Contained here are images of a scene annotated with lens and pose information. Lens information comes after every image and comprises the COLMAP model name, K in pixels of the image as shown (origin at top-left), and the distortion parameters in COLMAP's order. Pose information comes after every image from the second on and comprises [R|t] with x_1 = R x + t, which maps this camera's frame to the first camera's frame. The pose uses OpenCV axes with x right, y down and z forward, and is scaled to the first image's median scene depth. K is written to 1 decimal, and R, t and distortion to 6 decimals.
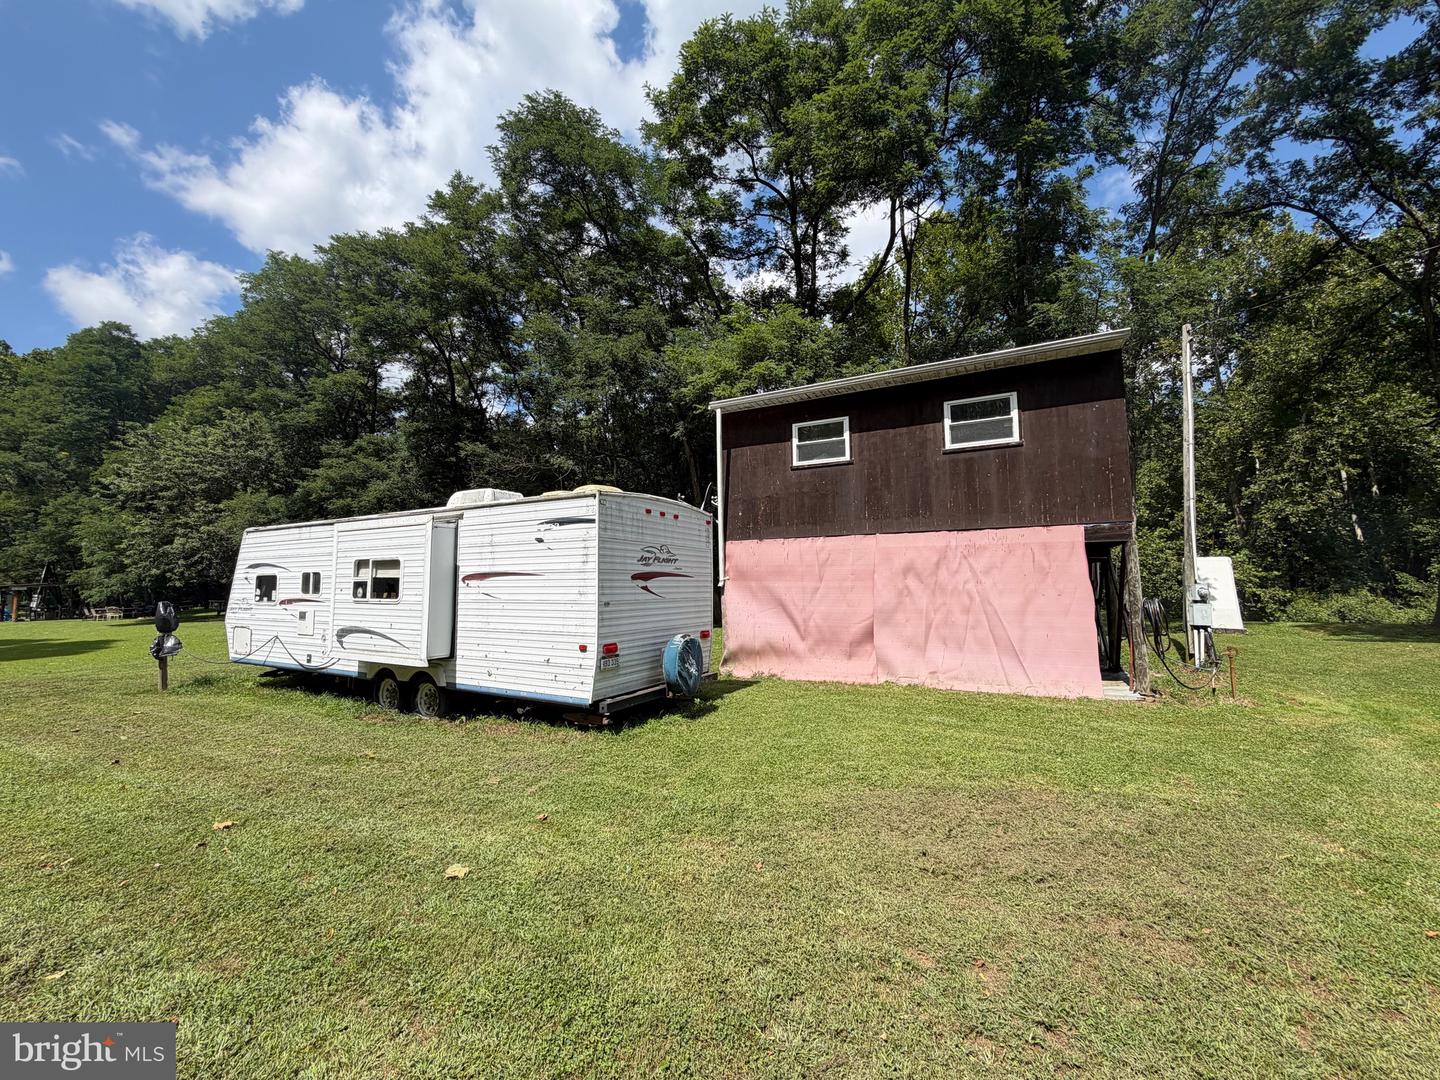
lens RADIAL K [[574.0, 0, 716.8], [0, 574.0, 539.6], [0, 0, 1]] dist [-0.001165, 0.000107]
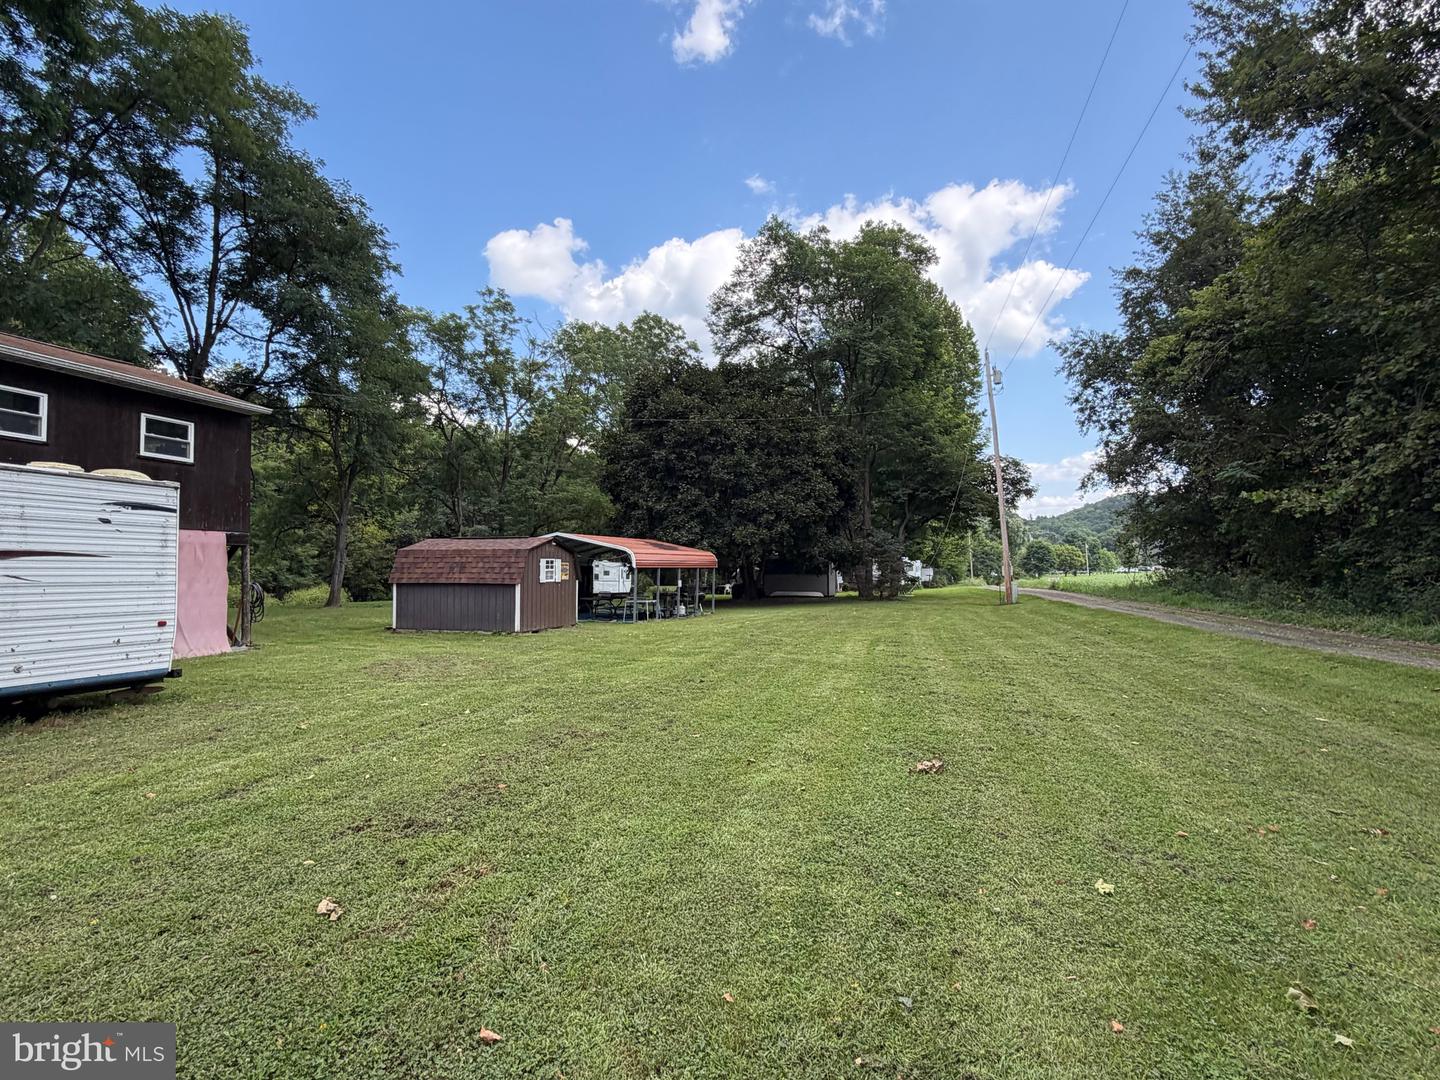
lens RADIAL K [[773.5, 0, 720.0], [0, 773.5, 540.0], [0, 0, 1]] dist [-0.003380, 0.000128]
pose [[-0.214065, 0.053665, 0.975344, -1.471693], [-0.064536, 0.995531, -0.068940, 0.046029], [-0.974685, -0.077702, -0.209645, 0.209119]]
